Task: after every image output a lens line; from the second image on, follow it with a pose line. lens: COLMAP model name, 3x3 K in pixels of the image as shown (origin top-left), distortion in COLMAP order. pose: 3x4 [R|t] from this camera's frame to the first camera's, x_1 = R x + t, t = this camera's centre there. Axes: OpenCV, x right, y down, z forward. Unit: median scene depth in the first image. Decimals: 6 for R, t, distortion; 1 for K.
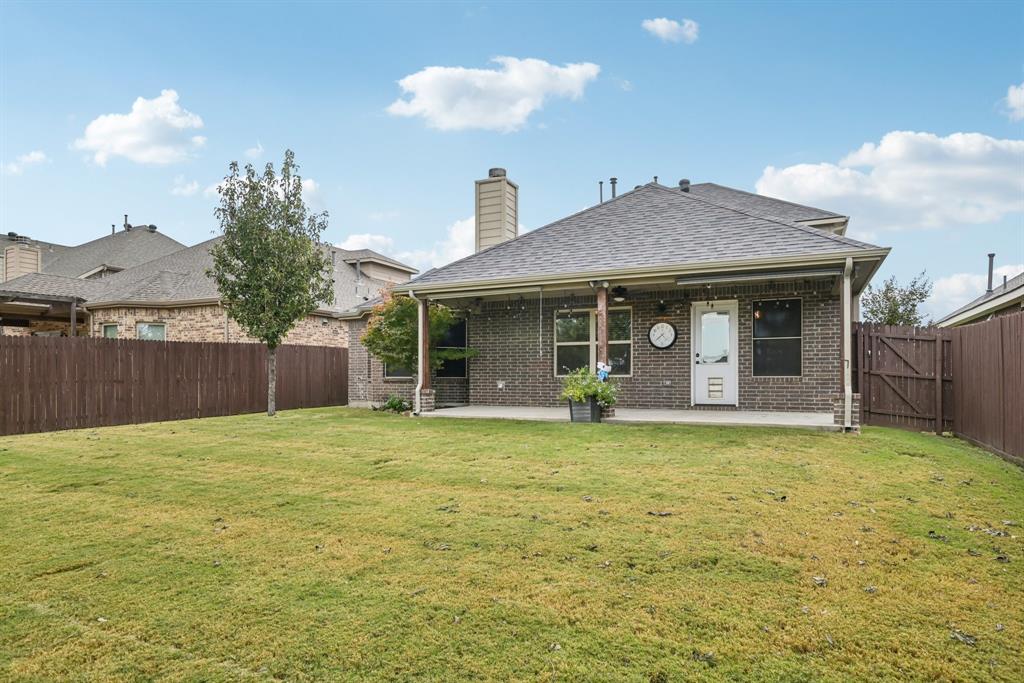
lens RADIAL K [[593.7, 0, 512.3], [0, 593.7, 342.3], [0, 0, 1]] dist [-0.004851, -0.000488]
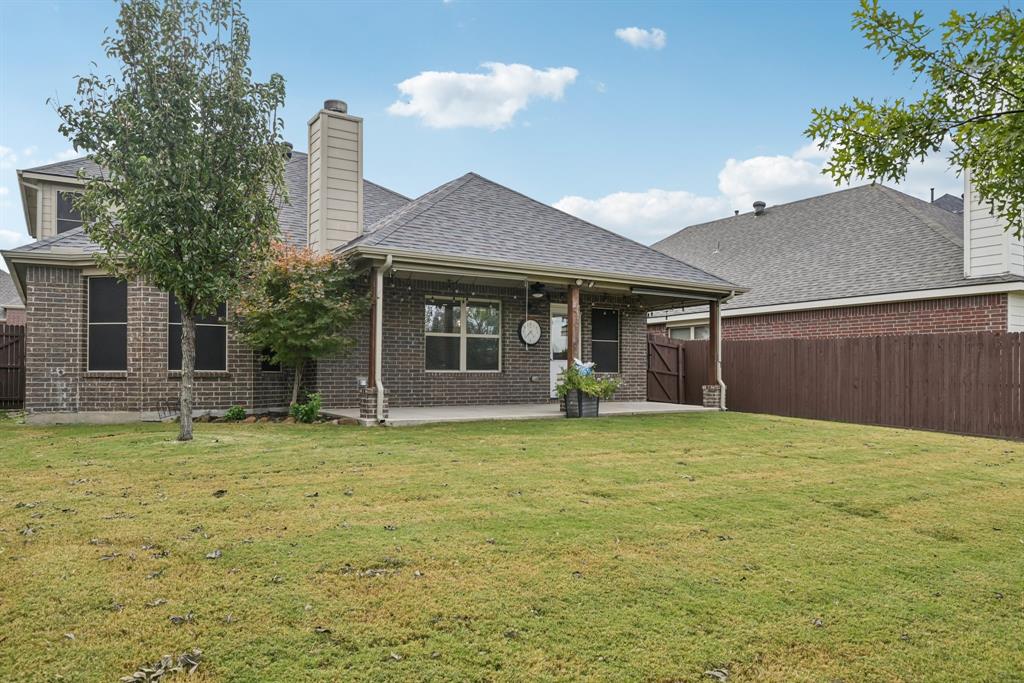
lens RADIAL K [[682.2, 0, 512.0], [0, 682.2, 344.6], [0, 0, 1]] dist [0.003597, 0.000137]
pose [[0.528625, 0.040256, 0.847900, -0.773849], [-0.056089, 0.998348, -0.012430, 0.026167], [-0.847000, -0.040987, 0.530010, 0.403961]]
